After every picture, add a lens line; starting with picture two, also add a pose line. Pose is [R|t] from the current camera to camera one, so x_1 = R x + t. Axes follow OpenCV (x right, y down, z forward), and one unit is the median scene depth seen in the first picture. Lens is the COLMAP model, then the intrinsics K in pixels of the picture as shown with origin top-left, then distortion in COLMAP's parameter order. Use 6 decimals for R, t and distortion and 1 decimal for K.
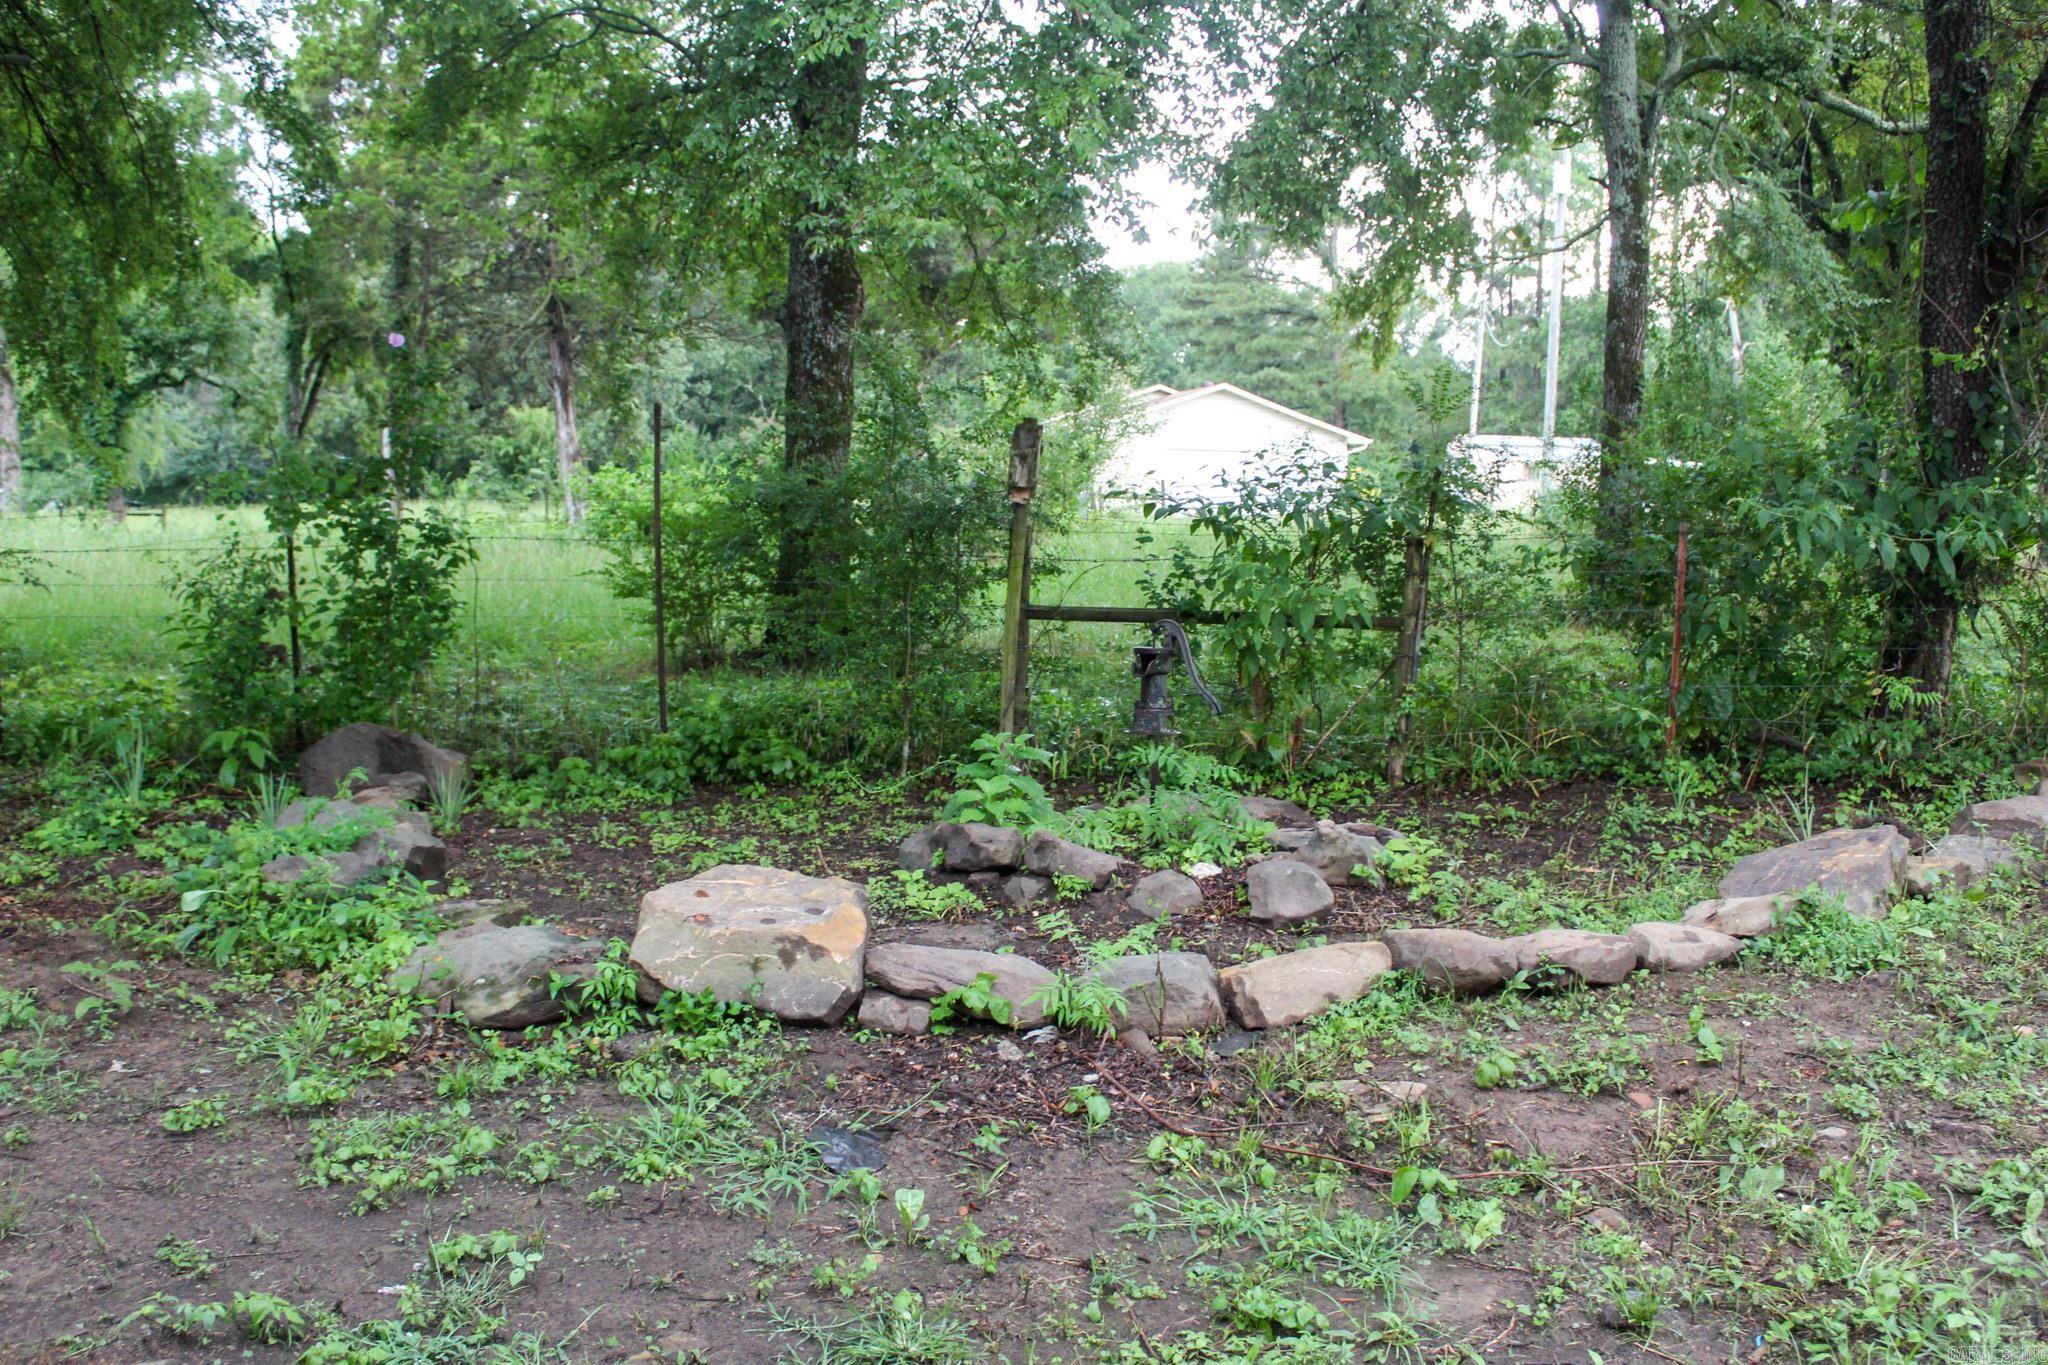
lens RADIAL K [[1993.9, 0, 1024.0], [0, 1993.9, 682.5], [0, 0, 1]] dist [-0.149780, 0.002479]
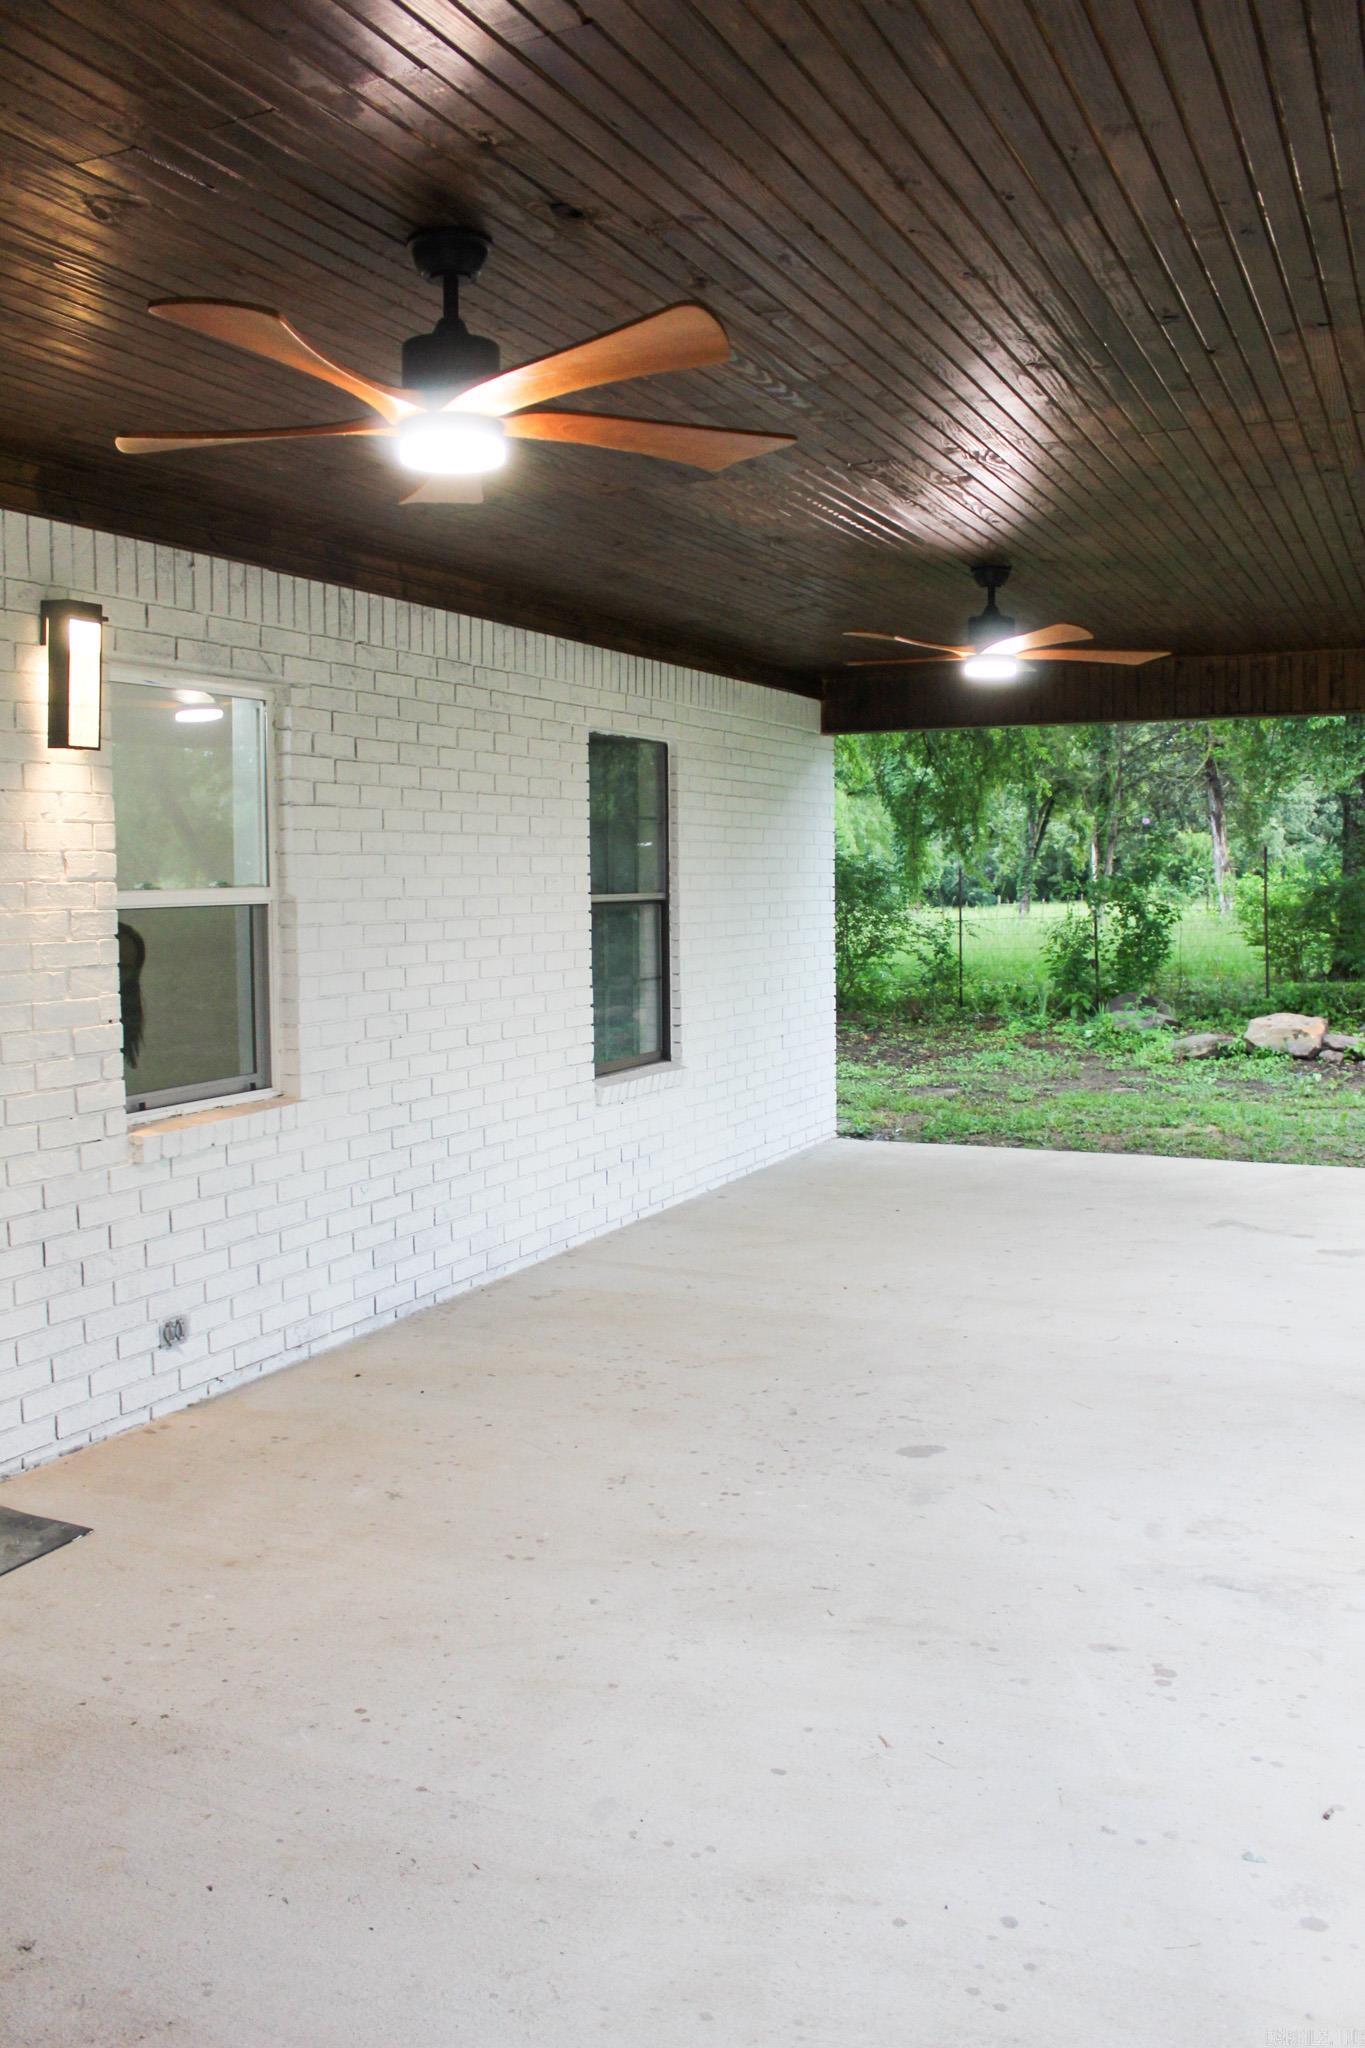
lens RADIAL K [[1693.8, 0, 684.9], [0, 1693.8, 1044.3], [0, 0, 1]] dist [-0.175181, 0.150615]
pose [[0.859811, 0.015200, -0.510386, 0.197410], [-0.019187, 0.999813, -0.002547, 0.091886], [0.510251, 0.011983, 0.859942, -0.882377]]
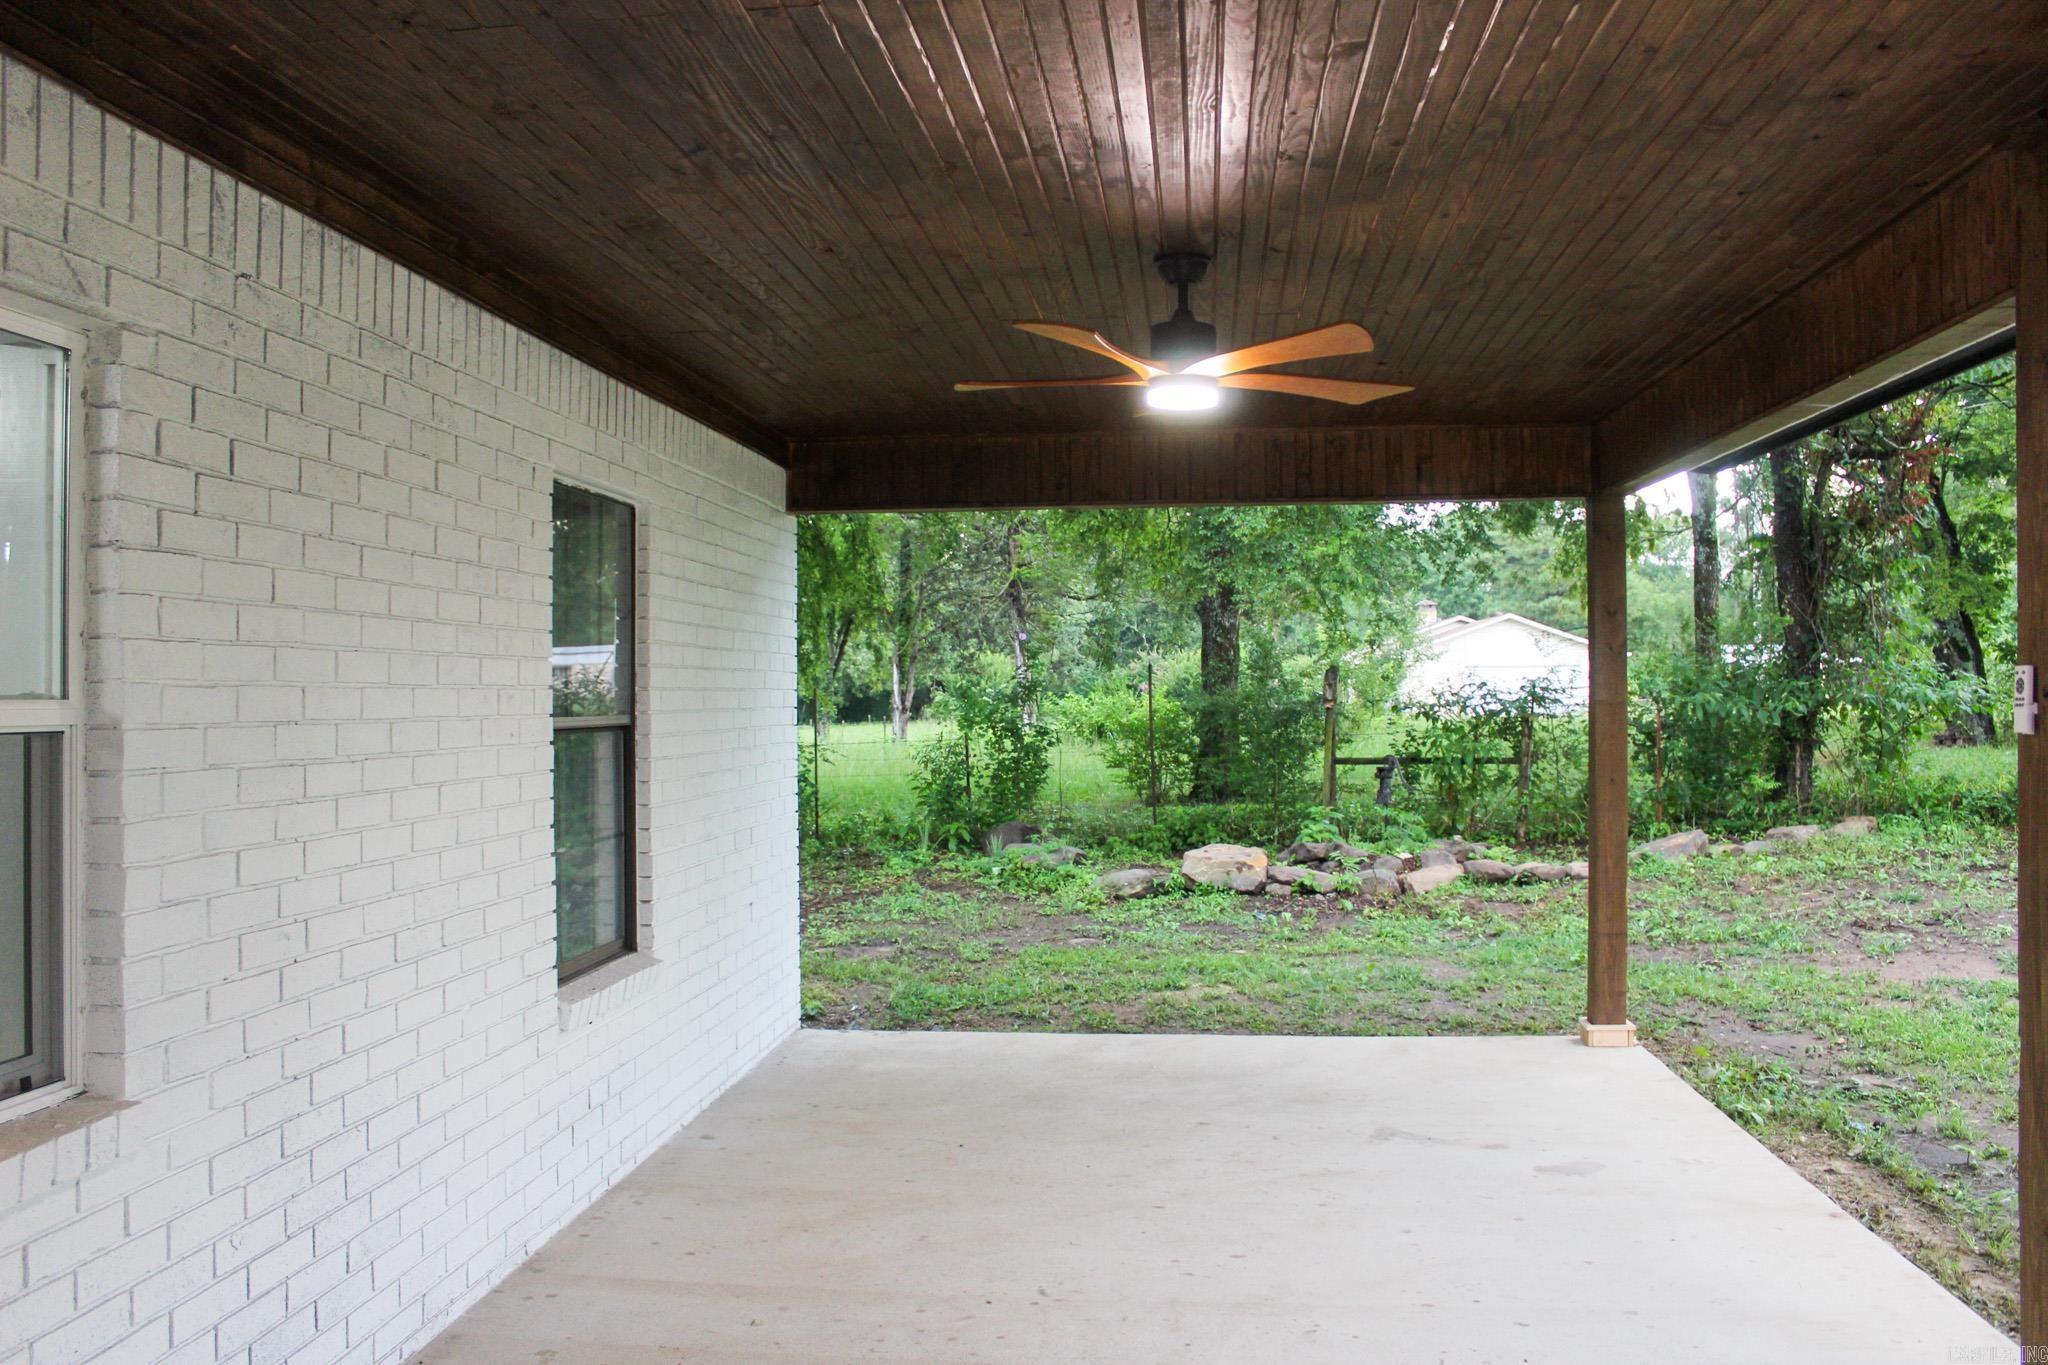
lens RADIAL K [[1699.5, 0, 1017.0], [0, 1699.5, 692.1], [0, 0, 1]] dist [-0.169509, 0.153308]
pose [[0.979309, -0.032818, -0.199689, 0.029972], [0.011543, 0.994215, -0.106786, 0.073699], [0.202039, 0.102272, 0.974023, -0.734172]]
